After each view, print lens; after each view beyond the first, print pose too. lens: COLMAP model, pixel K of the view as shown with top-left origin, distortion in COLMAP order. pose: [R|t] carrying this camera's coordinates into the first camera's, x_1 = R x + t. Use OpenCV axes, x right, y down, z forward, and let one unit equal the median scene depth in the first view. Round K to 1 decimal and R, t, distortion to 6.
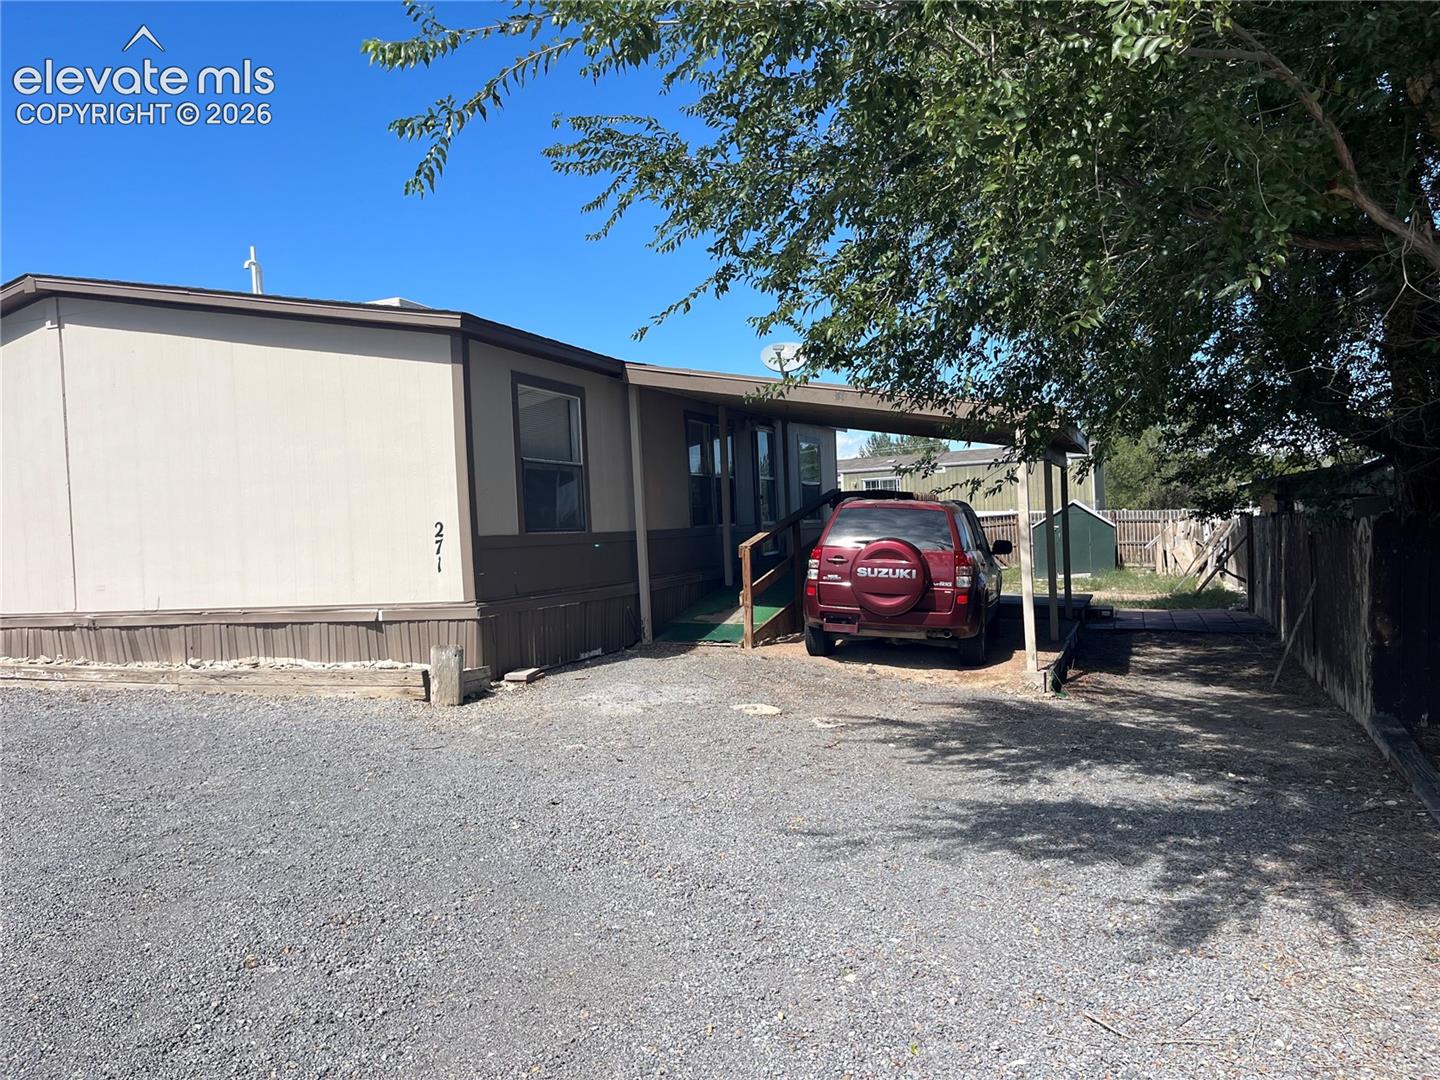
lens RADIAL K [[1098.8, 0, 718.8], [0, 1098.8, 538.6], [0, 0, 1]] dist [0.032997, -0.020452]
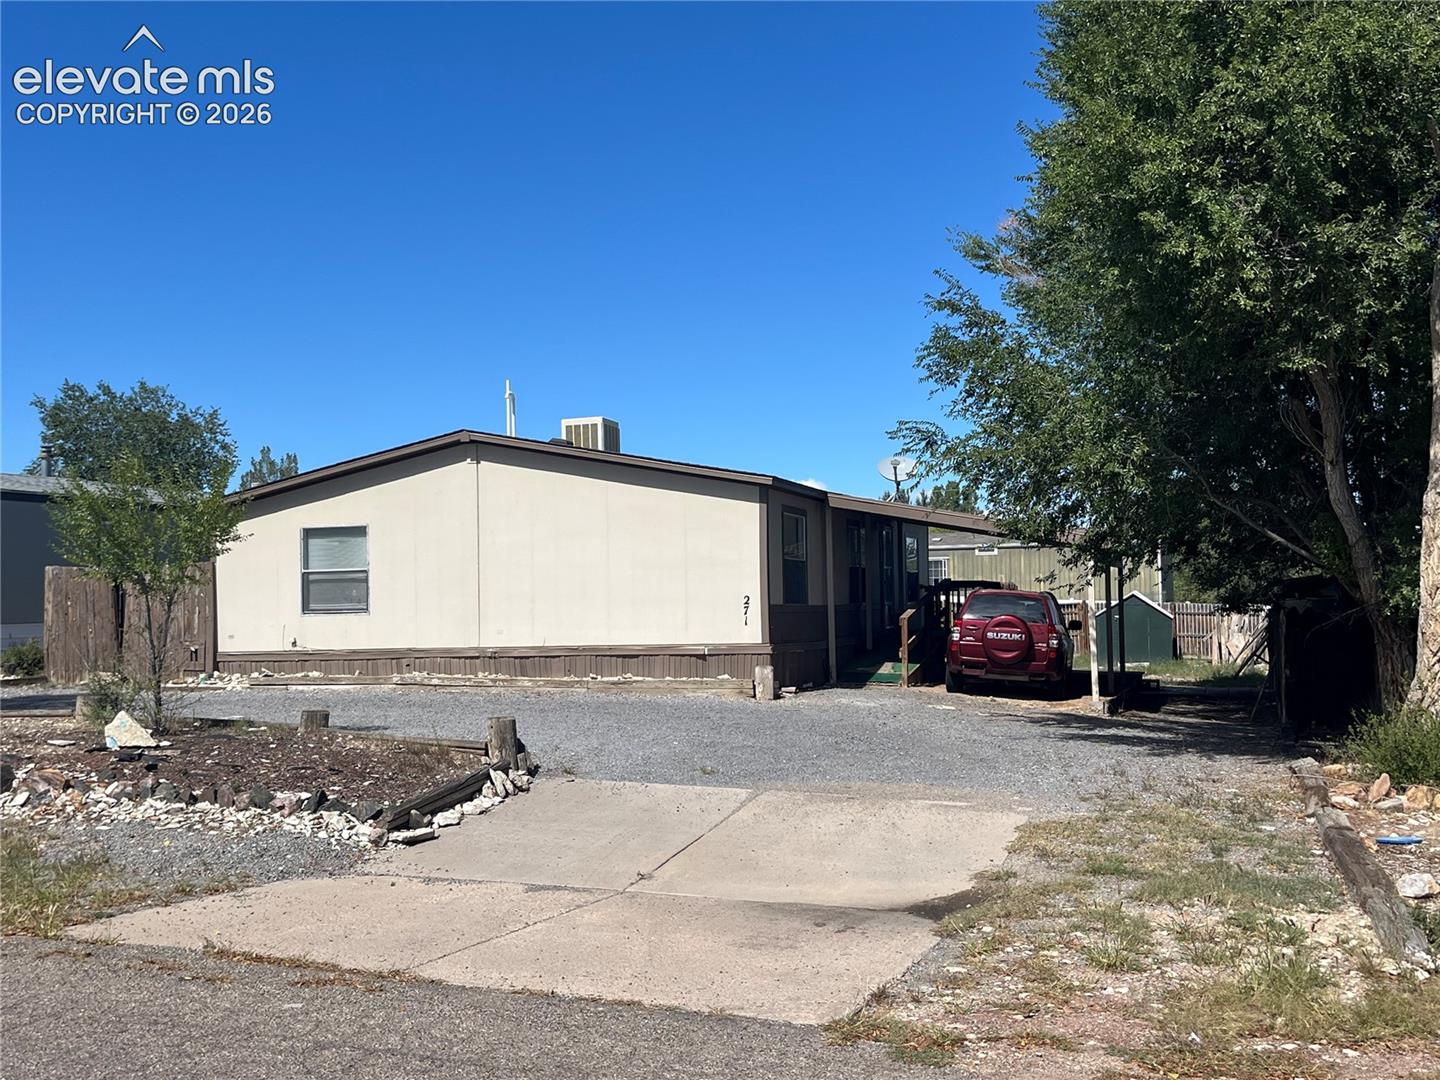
lens RADIAL K [[1531.0, 0, 715.5], [0, 1531.0, 535.9], [0, 0, 1]] dist [0.068531, 0.000000]
pose [[0.998769, 0.032724, 0.037287, -0.339981], [-0.030460, 0.997749, -0.059741, 0.030043], [-0.039158, 0.058531, 0.997517, -1.158286]]
